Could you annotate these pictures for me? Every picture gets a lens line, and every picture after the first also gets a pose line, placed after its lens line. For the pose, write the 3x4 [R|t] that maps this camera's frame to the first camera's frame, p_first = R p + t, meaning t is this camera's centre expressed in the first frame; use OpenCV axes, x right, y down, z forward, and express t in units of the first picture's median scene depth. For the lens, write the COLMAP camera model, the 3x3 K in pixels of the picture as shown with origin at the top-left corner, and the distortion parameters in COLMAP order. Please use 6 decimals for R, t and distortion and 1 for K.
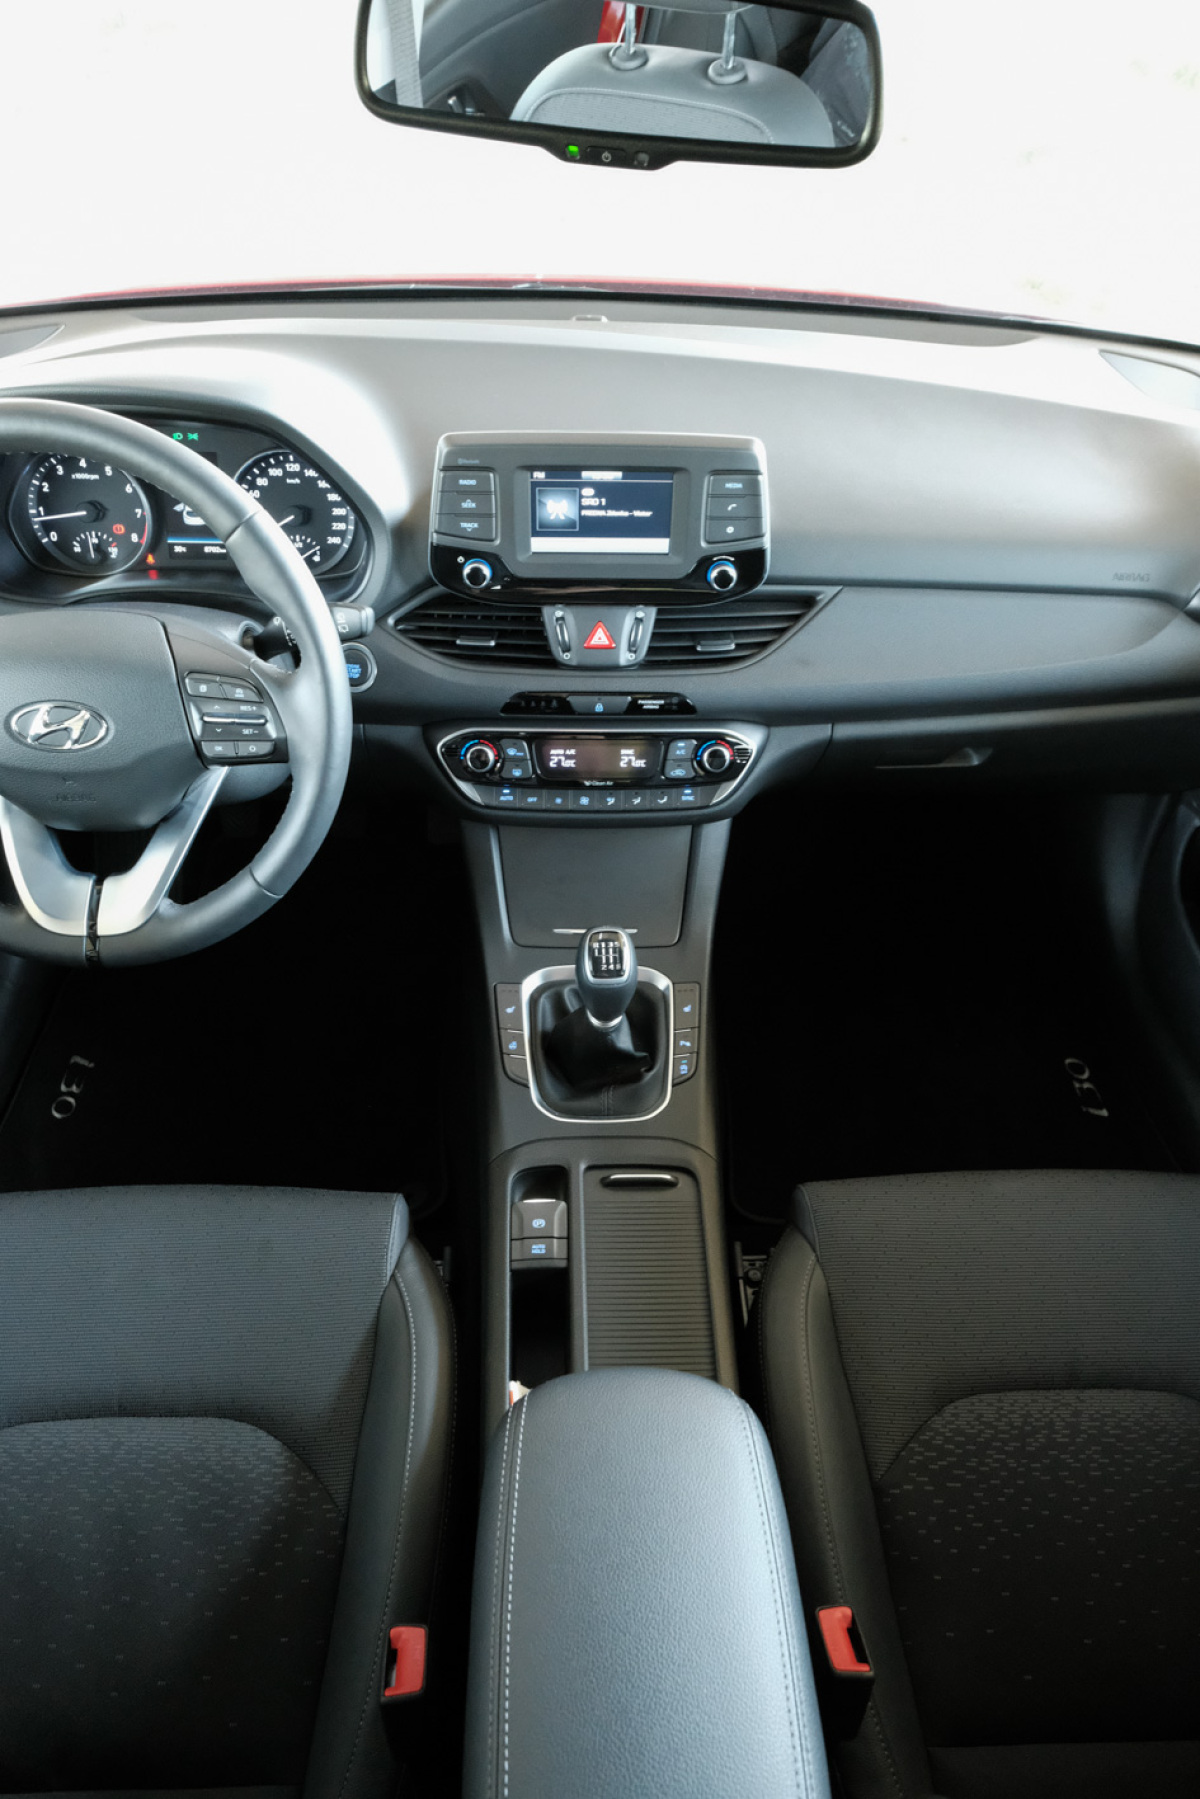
lens RADIAL K [[1130.2, 0, 604.4], [0, 1130.2, 910.7], [0, 0, 1]] dist [-0.008413, 0.002013]
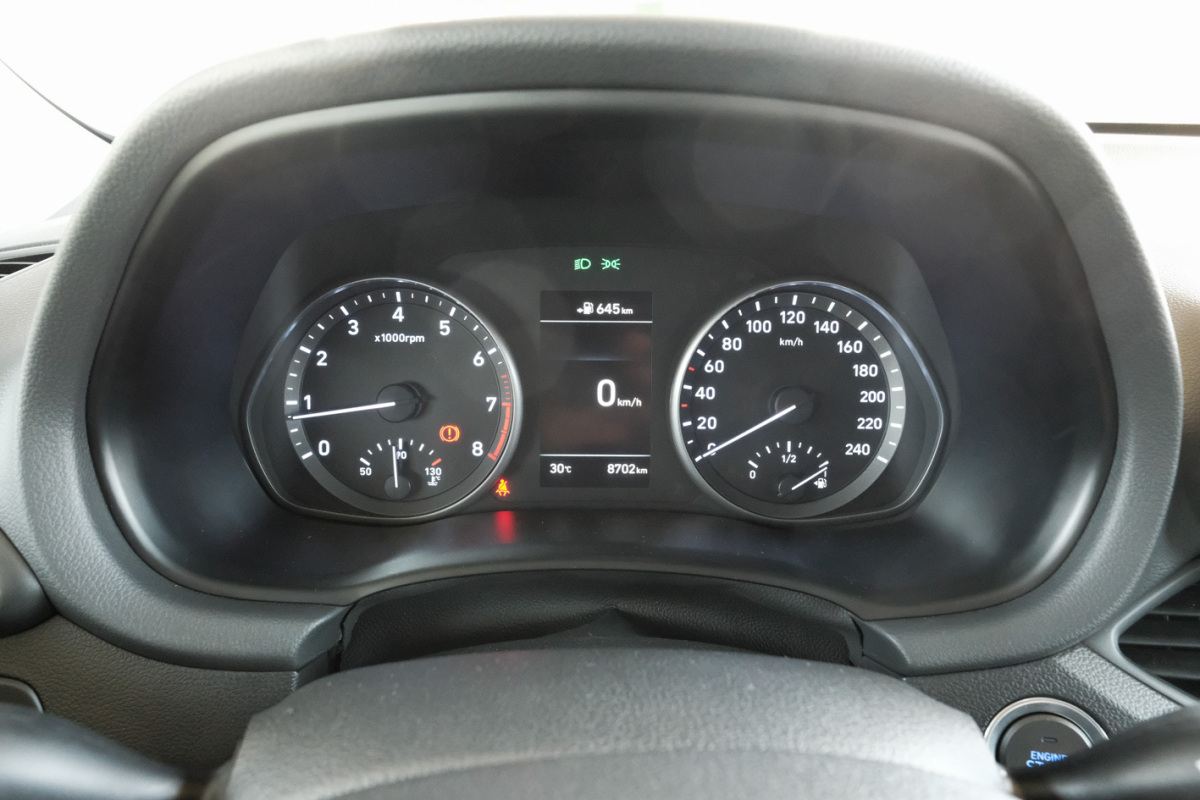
lens RADIAL K [[753.9, 0, 580.6], [0, 753.9, 398.6], [0, 0, 1]] dist [-0.008413, 0.002013]
pose [[0.999024, -0.013535, -0.042045, -0.369714], [-0.001423, 0.941535, -0.336911, -0.246184], [0.044147, 0.336642, 0.940597, 0.697947]]
